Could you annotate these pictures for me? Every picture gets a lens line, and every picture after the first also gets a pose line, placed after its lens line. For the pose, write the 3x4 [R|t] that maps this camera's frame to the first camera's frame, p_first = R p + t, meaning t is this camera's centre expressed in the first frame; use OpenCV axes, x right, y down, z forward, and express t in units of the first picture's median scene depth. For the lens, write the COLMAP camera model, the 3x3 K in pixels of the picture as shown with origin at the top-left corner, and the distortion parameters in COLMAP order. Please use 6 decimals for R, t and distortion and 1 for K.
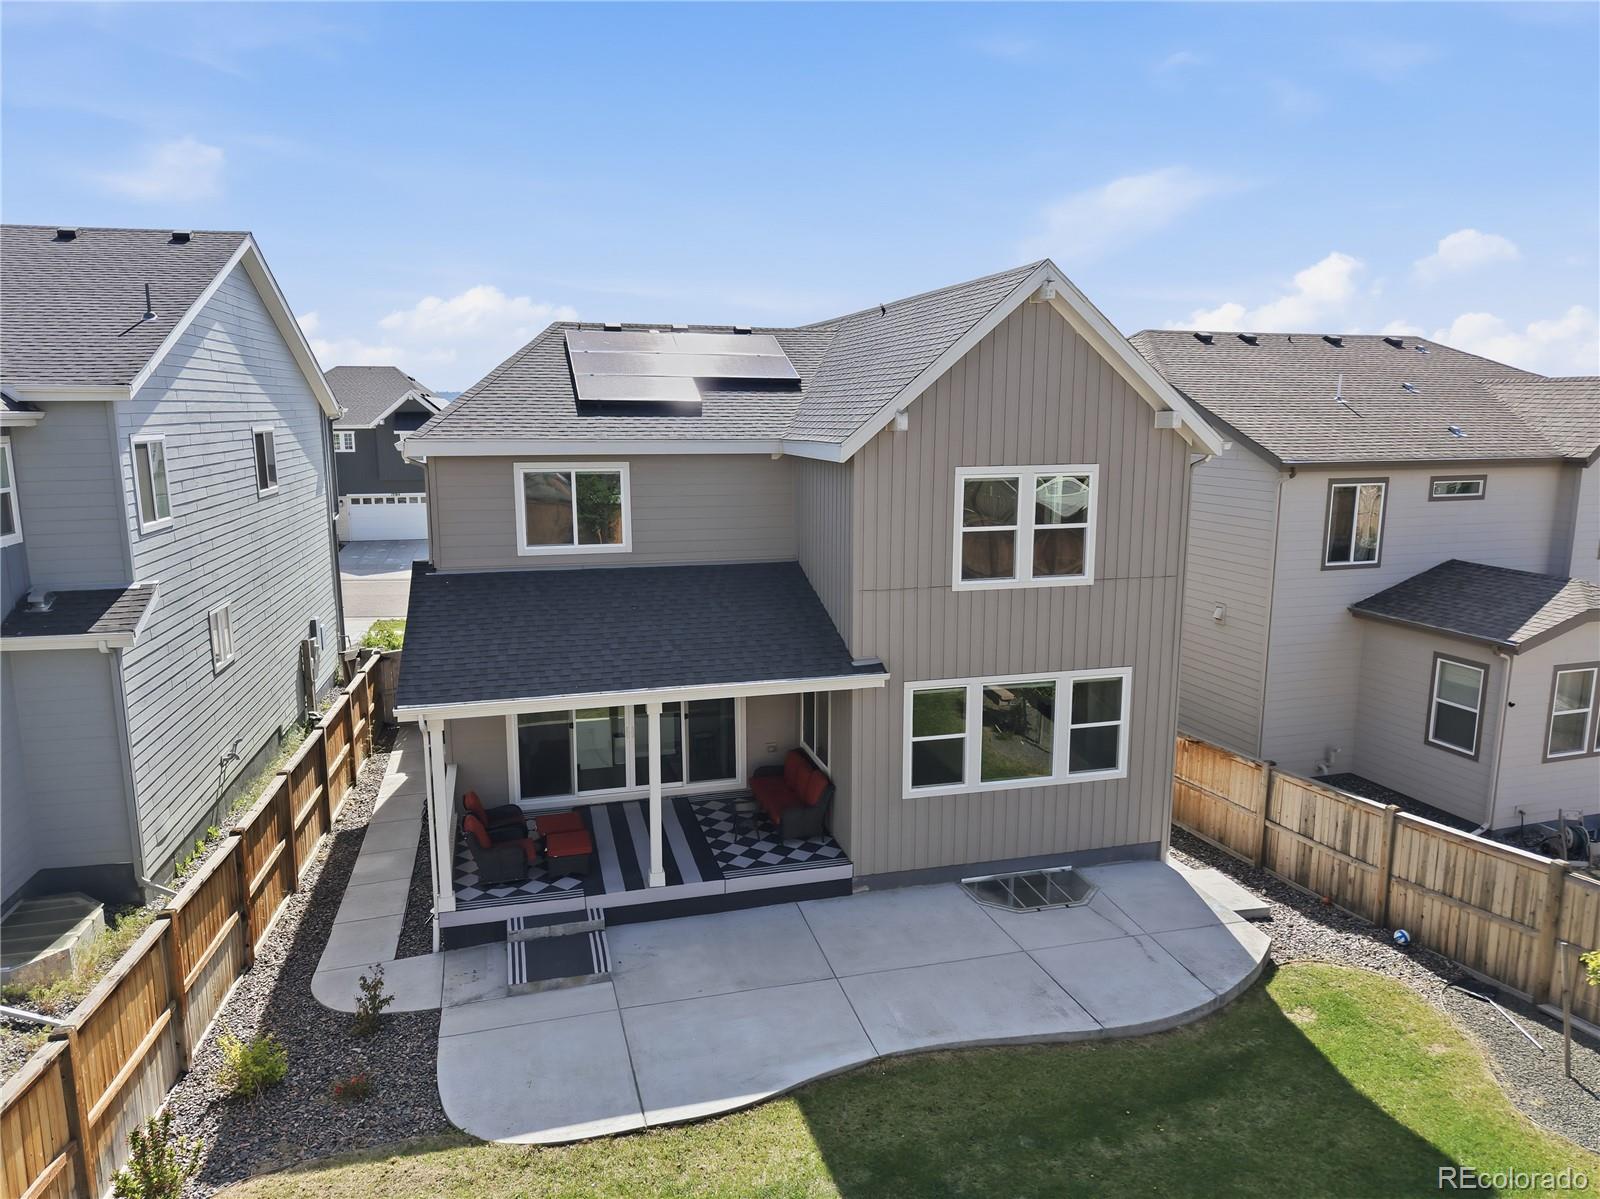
lens RADIAL K [[1065.9, 0, 802.3], [0, 1065.9, 596.3], [0, 0, 1]] dist [0.063464, -0.085578]
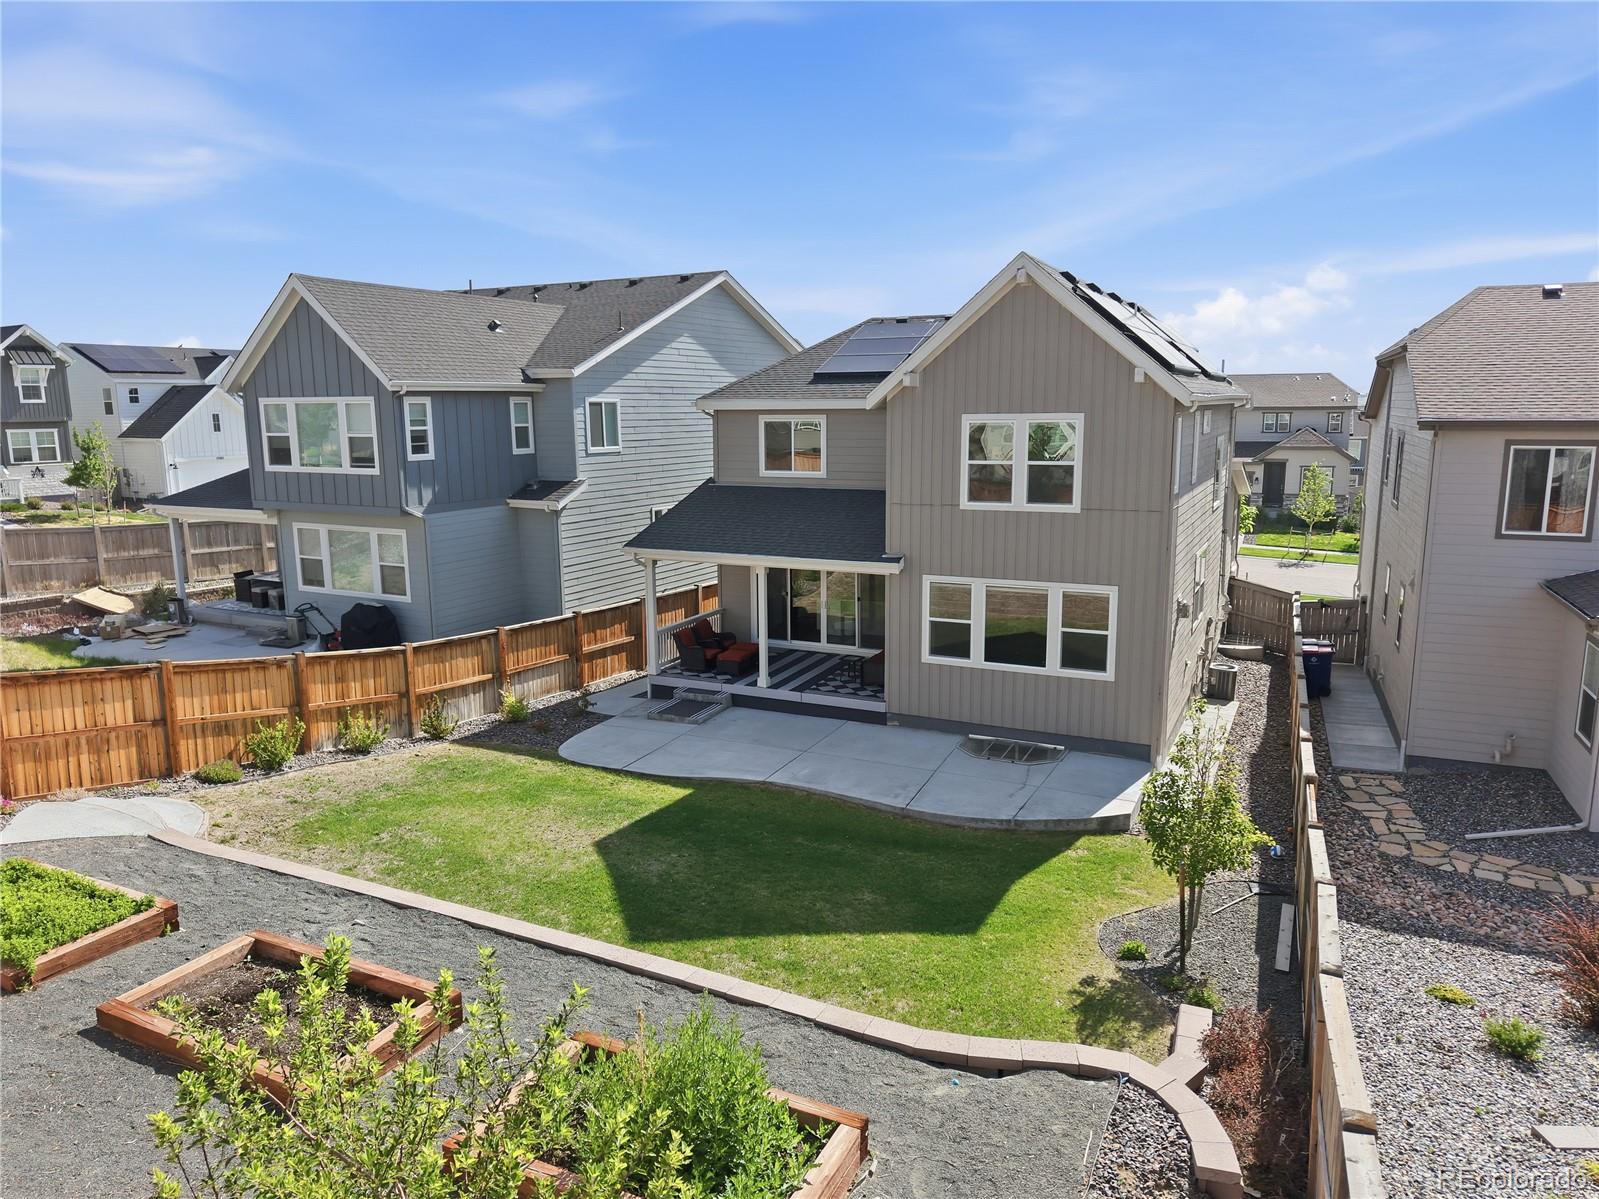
lens RADIAL K [[1065.2, 0, 801.8], [0, 1065.2, 596.3], [0, 0, 1]] dist [0.063464, -0.085578]
pose [[0.762108, 0.109764, -0.638078, 0.828699], [-0.104247, 0.993469, 0.046389, 0.060333], [0.639003, 0.031164, 0.768573, -0.135094]]
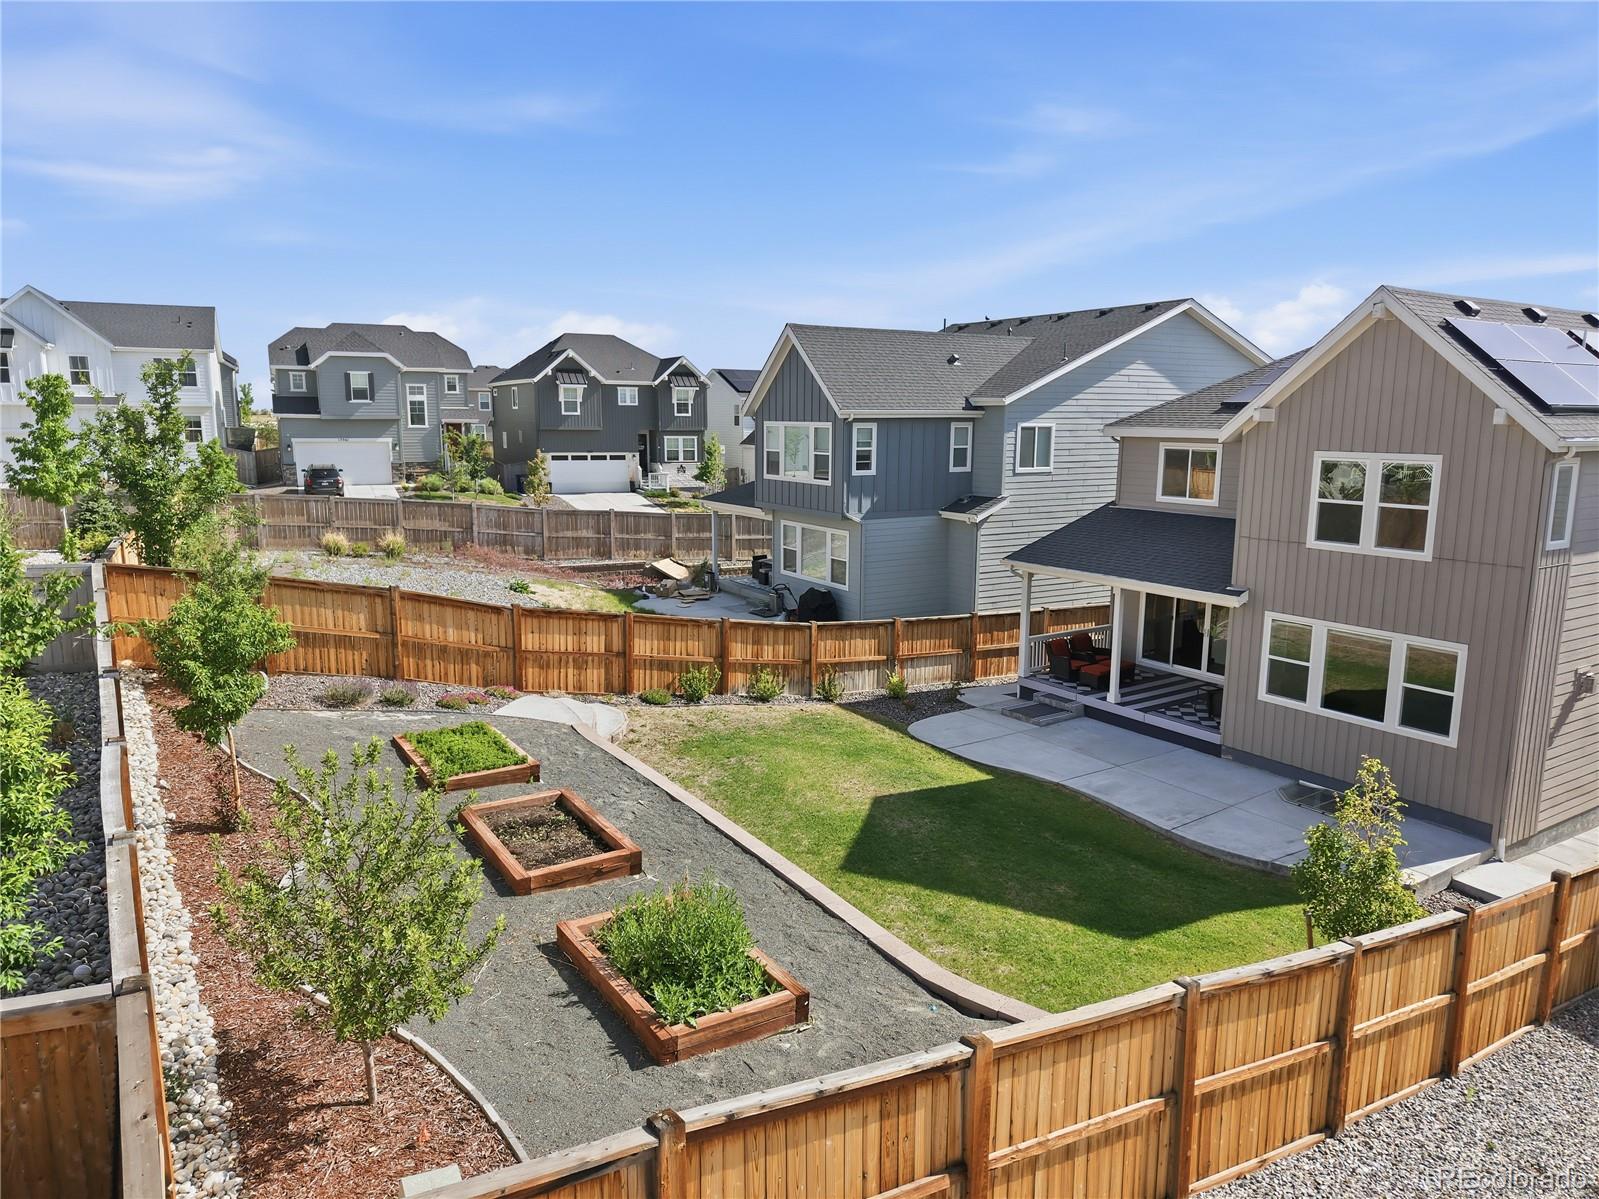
lens RADIAL K [[1043.6, 0, 820.9], [0, 1043.6, 596.3], [0, 0, 1]] dist [0.113751, -0.207208]
pose [[0.326012, 0.163537, -0.931113, 1.122179], [-0.168393, 0.979219, 0.113026, 0.006986], [0.930247, 0.119945, 0.346776, 0.020755]]
